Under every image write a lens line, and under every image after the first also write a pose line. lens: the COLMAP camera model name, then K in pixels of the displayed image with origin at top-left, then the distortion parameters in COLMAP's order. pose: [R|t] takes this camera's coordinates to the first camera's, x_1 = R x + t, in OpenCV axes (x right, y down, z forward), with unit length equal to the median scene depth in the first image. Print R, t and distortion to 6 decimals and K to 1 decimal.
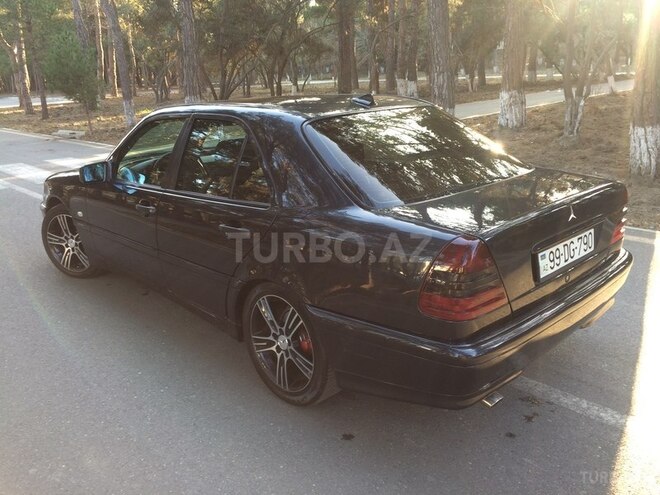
lens RADIAL K [[560.0, 0, 330.0], [0, 560.0, 247.5], [0, 0, 1]] dist [0.094219, -0.151084]
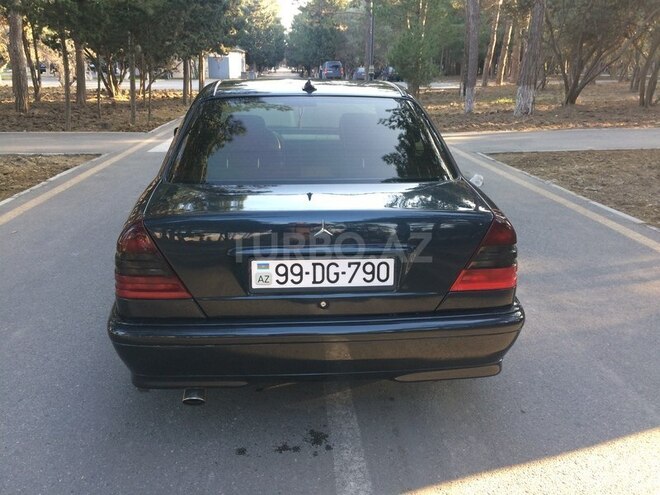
lens RADIAL K [[560.0, 0, 330.0], [0, 560.0, 247.5], [0, 0, 1]] dist [0.094219, -0.151084]
pose [[0.776698, 0.227002, -0.587546, 0.848421], [-0.217136, 0.972117, 0.088542, -0.098898], [0.591263, 0.058807, 0.804332, 0.306979]]
